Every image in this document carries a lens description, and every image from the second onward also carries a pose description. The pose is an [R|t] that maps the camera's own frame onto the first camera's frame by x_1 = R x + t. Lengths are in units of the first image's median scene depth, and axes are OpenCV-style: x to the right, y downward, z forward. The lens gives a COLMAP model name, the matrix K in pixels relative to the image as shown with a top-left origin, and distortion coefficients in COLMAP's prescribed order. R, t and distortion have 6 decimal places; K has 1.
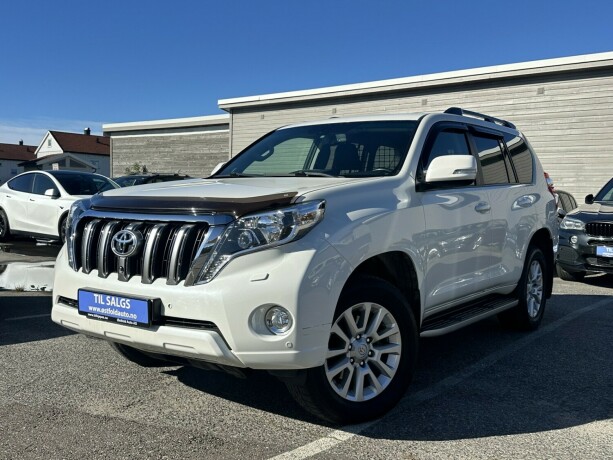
lens RADIAL K [[620.6, 0, 306.5], [0, 620.6, 230.0], [0, 0, 1]] dist [0.167933, -0.449475]
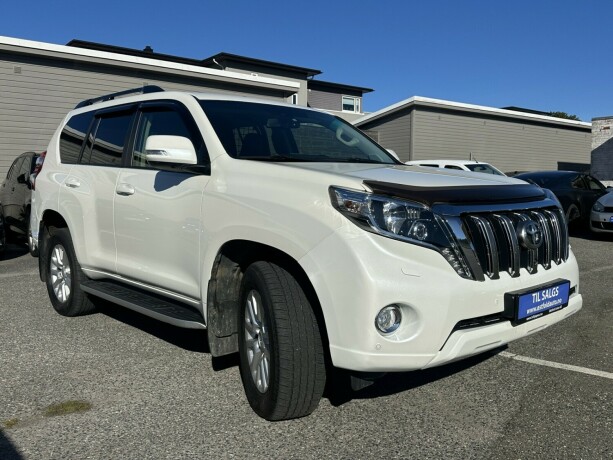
lens RADIAL K [[558.3, 0, 306.5], [0, 558.3, 230.0], [0, 0, 1]] dist [0.008965, 0.000114]
pose [[0.179727, -0.098323, 0.978790, -1.212370], [0.051071, 0.994583, 0.090532, -0.082084], [-0.982390, 0.033717, 0.183775, 1.203440]]
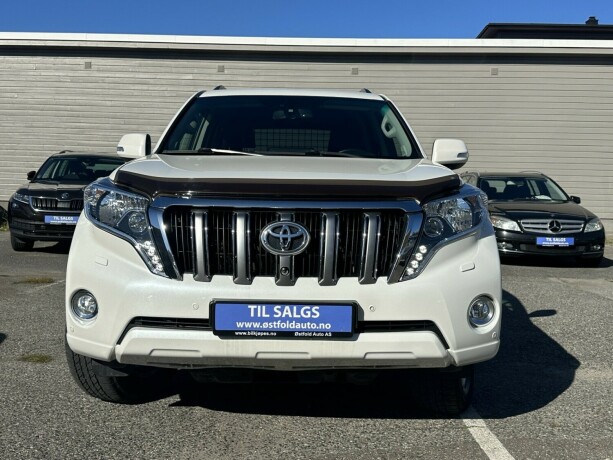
lens RADIAL K [[684.1, 0, 306.5], [0, 684.1, 230.0], [0, 0, 1]] dist [0.100200, -0.037751]
pose [[0.798753, -0.038262, 0.600441, -0.803391], [0.022710, 0.999182, 0.033461, -0.017639], [-0.601230, -0.013091, 0.798969, 0.296296]]
